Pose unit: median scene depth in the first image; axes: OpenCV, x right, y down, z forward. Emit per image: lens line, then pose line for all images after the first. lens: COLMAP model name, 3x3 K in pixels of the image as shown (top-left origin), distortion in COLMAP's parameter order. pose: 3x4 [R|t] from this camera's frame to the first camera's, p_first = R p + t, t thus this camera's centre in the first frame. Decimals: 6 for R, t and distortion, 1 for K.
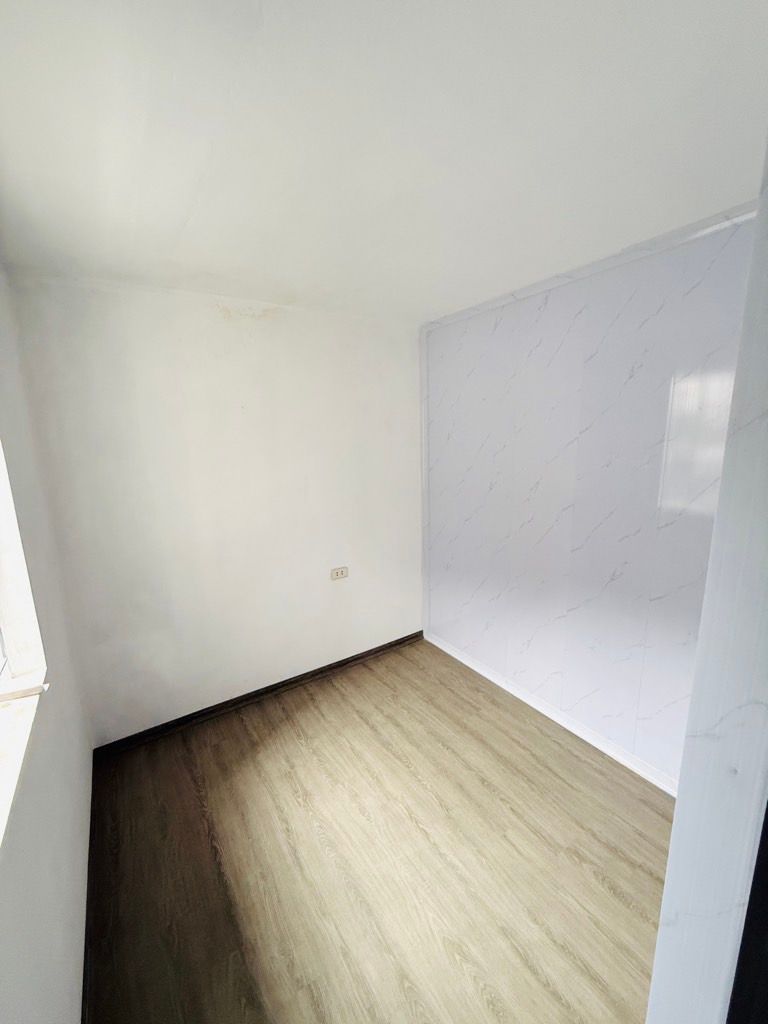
lens RADIAL K [[413.5, 0, 387.9], [0, 413.5, 511.9], [0, 0, 1]] dist [0.001186, 0.000363]
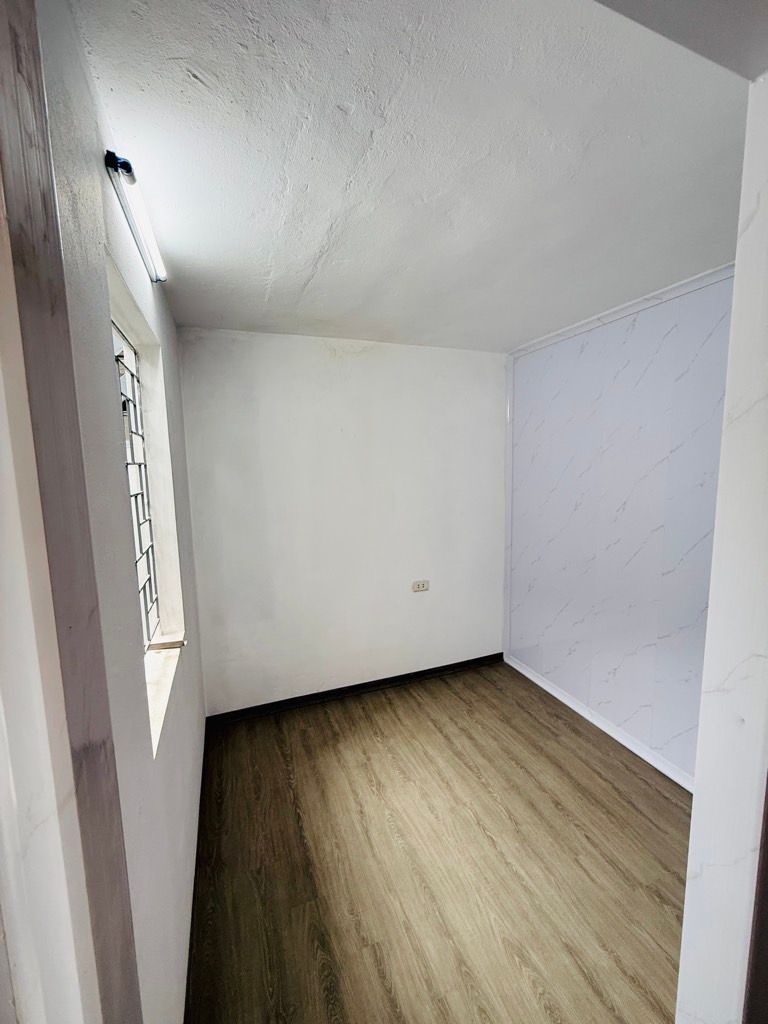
lens RADIAL K [[413.5, 0, 386.0], [0, 413.5, 510.8], [0, 0, 1]] dist [0.001186, 0.000363]
pose [[0.975757, 0.030656, -0.216700, 0.028603], [-0.045407, 0.996954, -0.063418, 0.043245], [0.214096, 0.071721, 0.974176, -0.089439]]
